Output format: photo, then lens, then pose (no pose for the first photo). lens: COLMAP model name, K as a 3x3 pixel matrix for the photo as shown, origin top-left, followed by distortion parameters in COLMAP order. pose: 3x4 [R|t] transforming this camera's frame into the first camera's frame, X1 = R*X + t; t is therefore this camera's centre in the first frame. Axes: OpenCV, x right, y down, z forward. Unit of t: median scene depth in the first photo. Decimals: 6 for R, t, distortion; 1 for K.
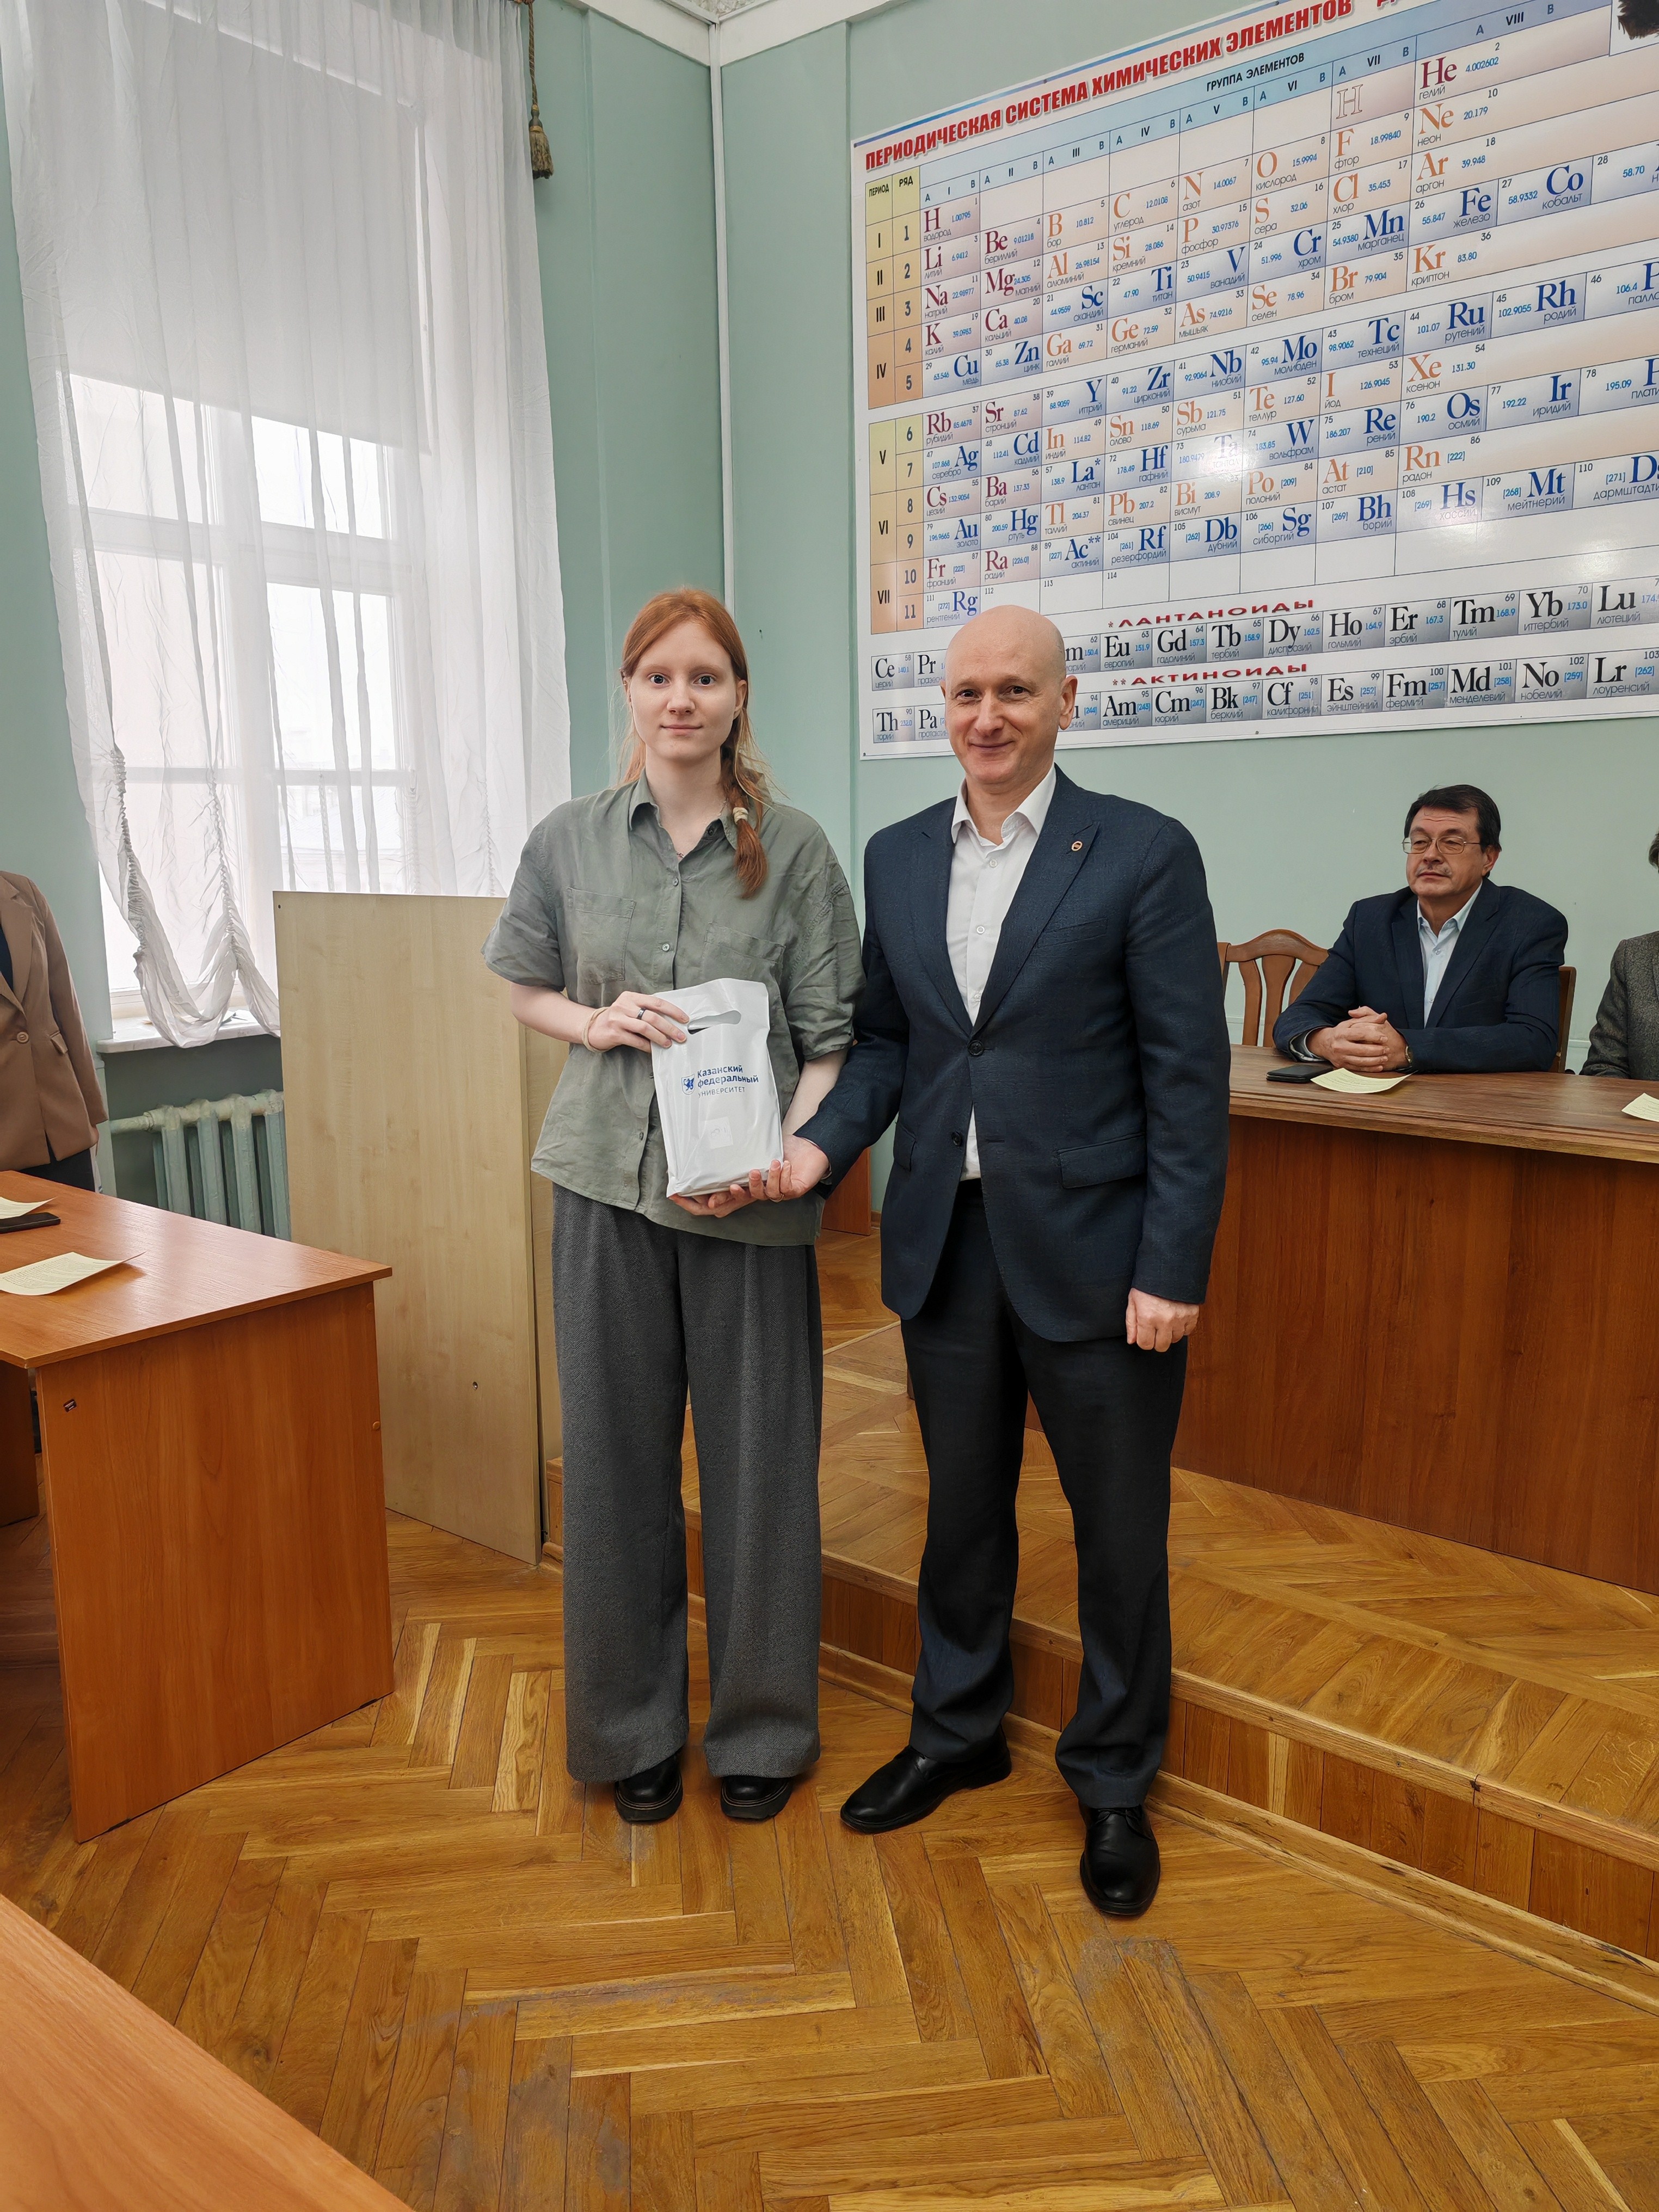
lens RADIAL K [[1676.6, 0, 837.7], [0, 1676.6, 1122.7], [0, 0, 1]] dist [0.029069, -0.020410]
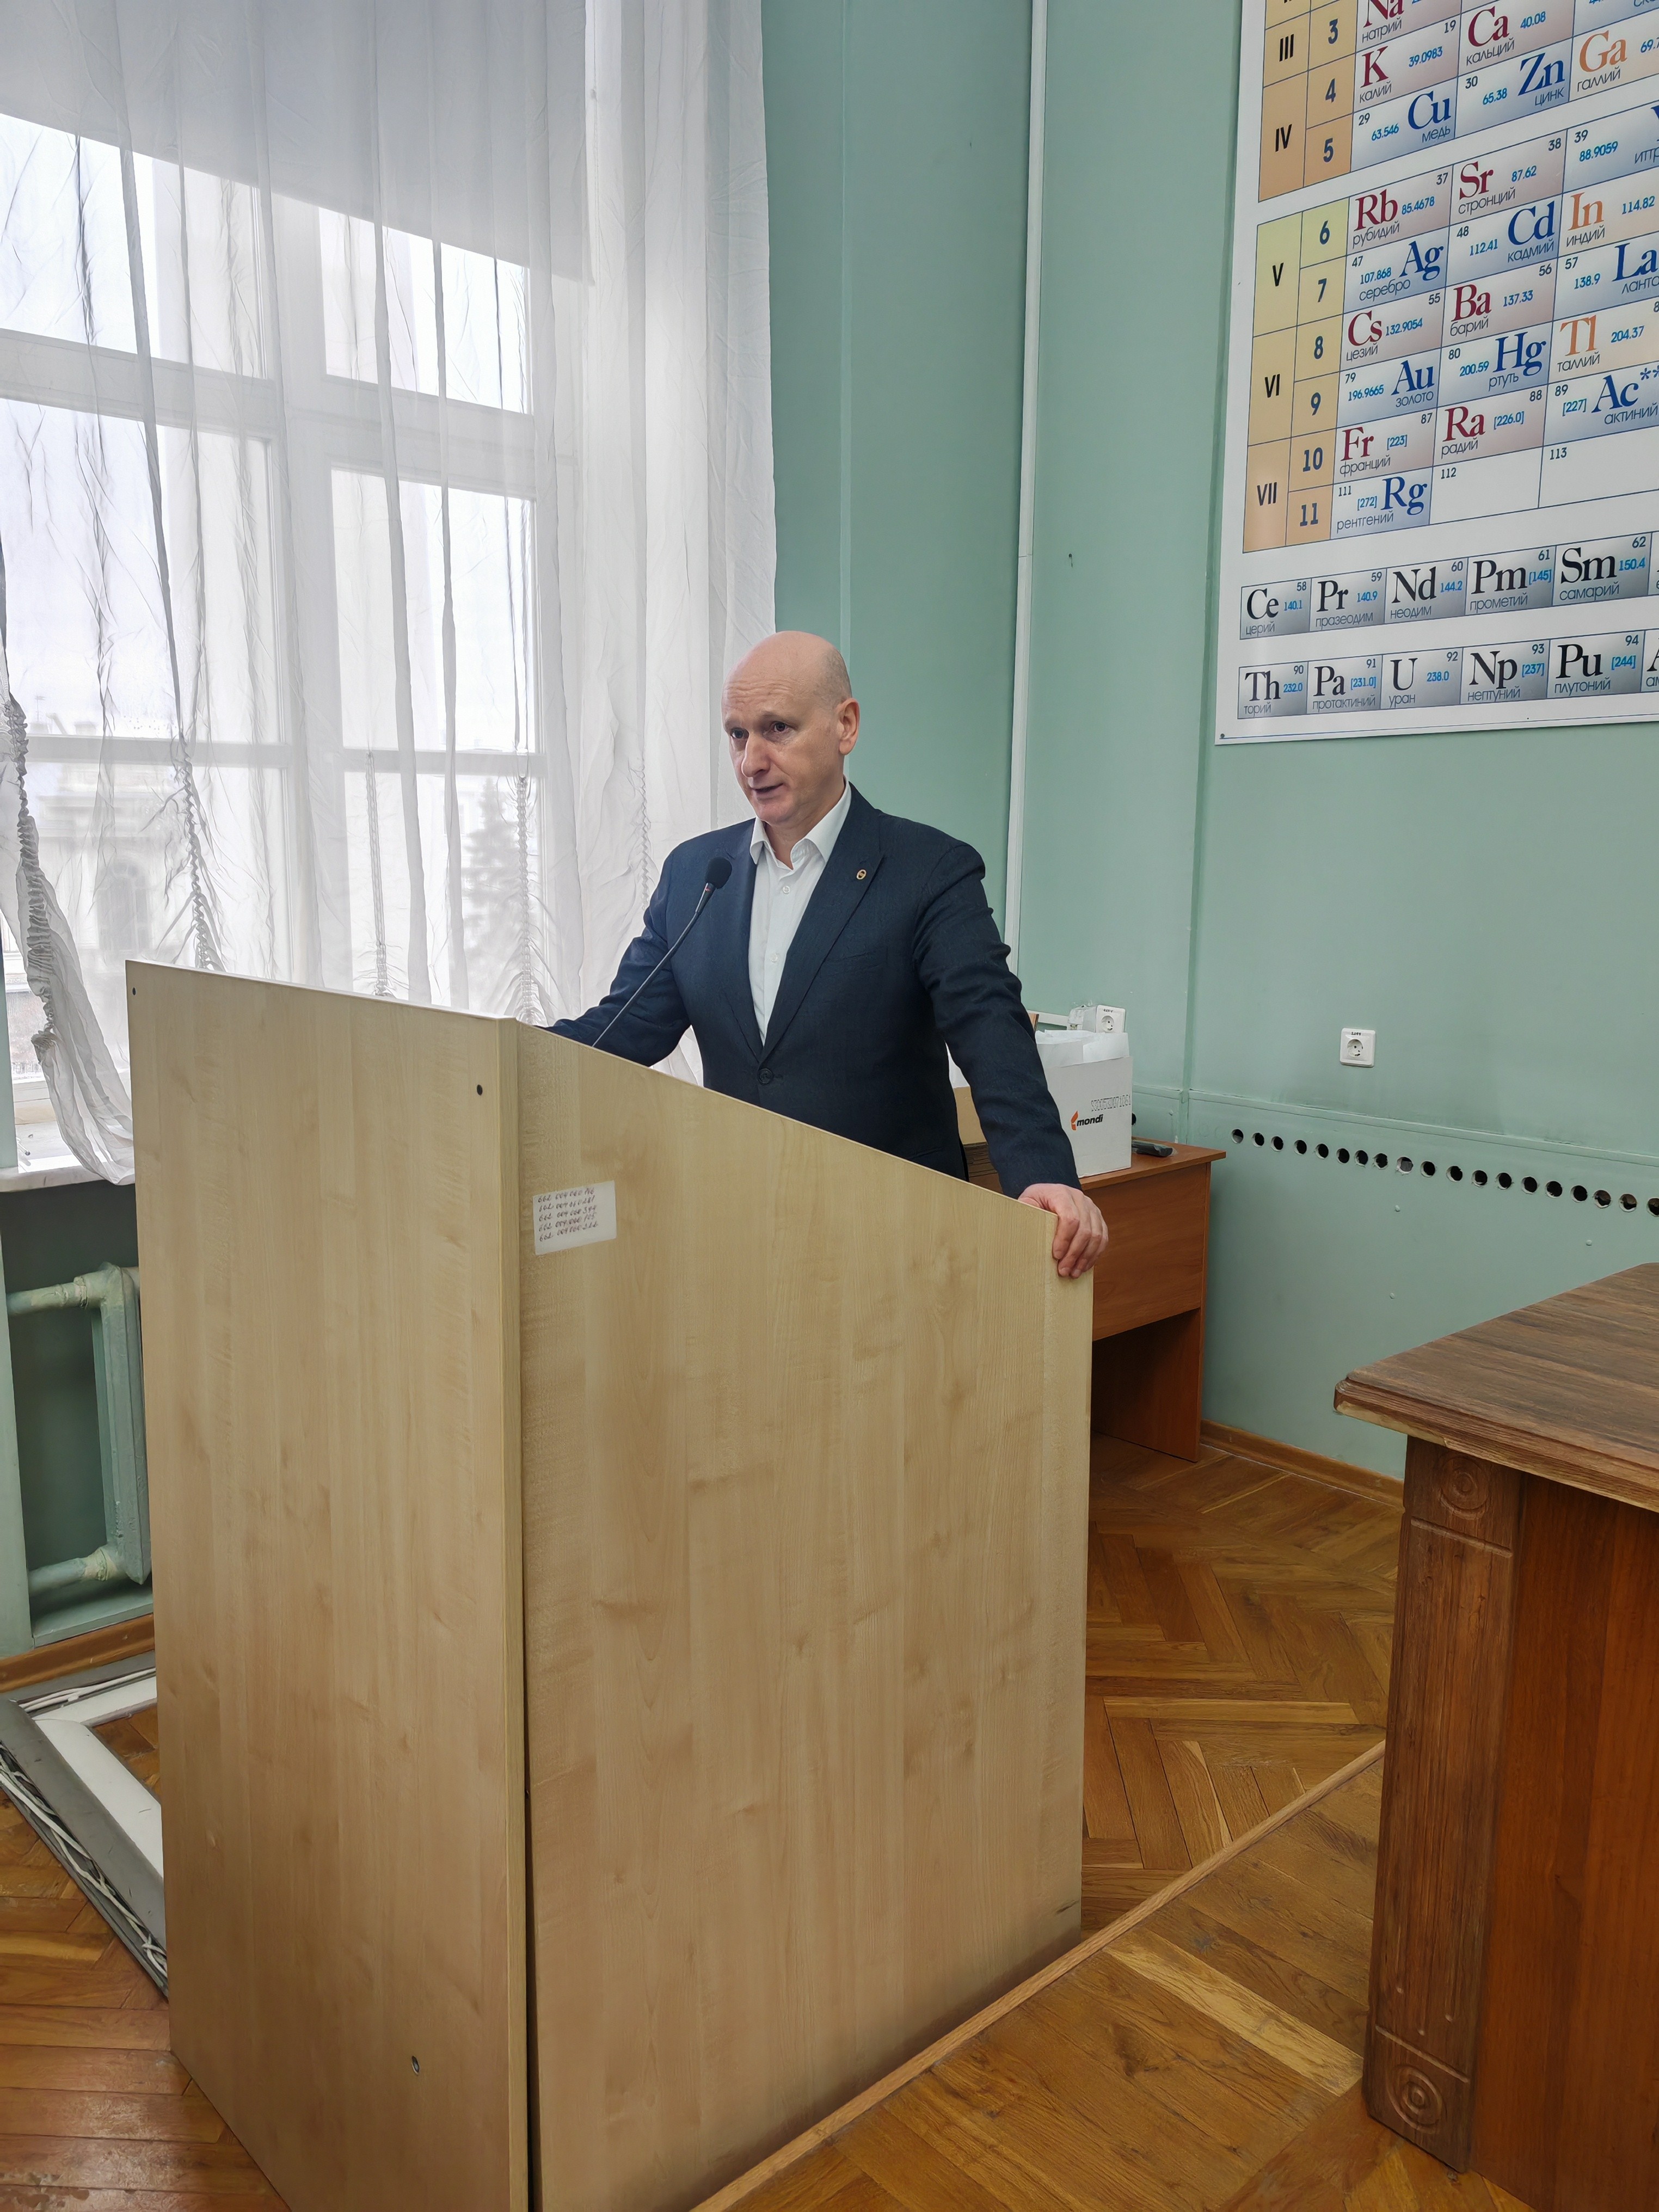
lens RADIAL K [[1676.6, 0, 852.3], [0, 1676.6, 1115.1], [0, 0, 1]] dist [0.029069, -0.020410]
pose [[0.988325, 0.042721, -0.146251, -0.031561], [-0.044067, 0.999011, -0.005975, -0.077001], [0.145851, 0.012350, 0.989230, 0.415934]]
